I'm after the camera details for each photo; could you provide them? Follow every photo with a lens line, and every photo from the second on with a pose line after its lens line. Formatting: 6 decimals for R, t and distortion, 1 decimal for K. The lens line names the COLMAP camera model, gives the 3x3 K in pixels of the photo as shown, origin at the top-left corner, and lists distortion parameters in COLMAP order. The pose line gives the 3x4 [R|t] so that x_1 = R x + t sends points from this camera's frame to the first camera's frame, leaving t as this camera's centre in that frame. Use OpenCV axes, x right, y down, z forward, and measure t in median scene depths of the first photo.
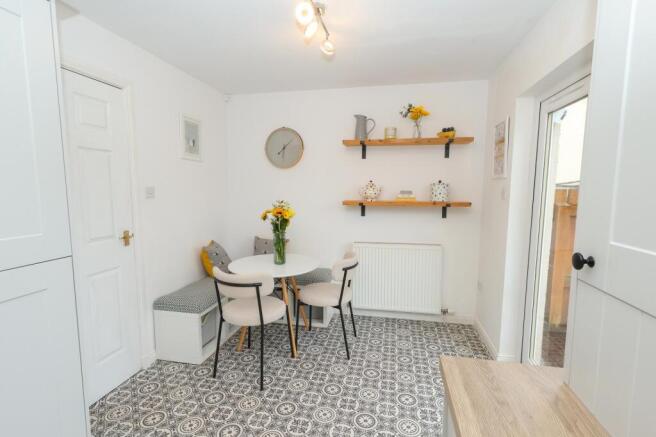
lens RADIAL K [[309.0, 0, 328.0], [0, 309.0, 218.5], [0, 0, 1]] dist [0.002647, 0.000316]
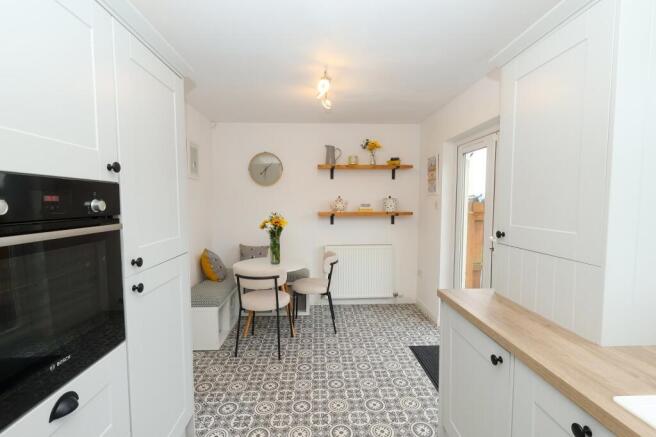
lens RADIAL K [[294.4, 0, 328.0], [0, 294.4, 218.5], [0, 0, 1]] dist [-0.000373, -0.000025]
pose [[0.972780, -0.019126, 0.230939, -0.200328], [0.028576, 0.998883, -0.037644, 0.014509], [-0.229961, 0.043218, 0.972240, -0.180632]]
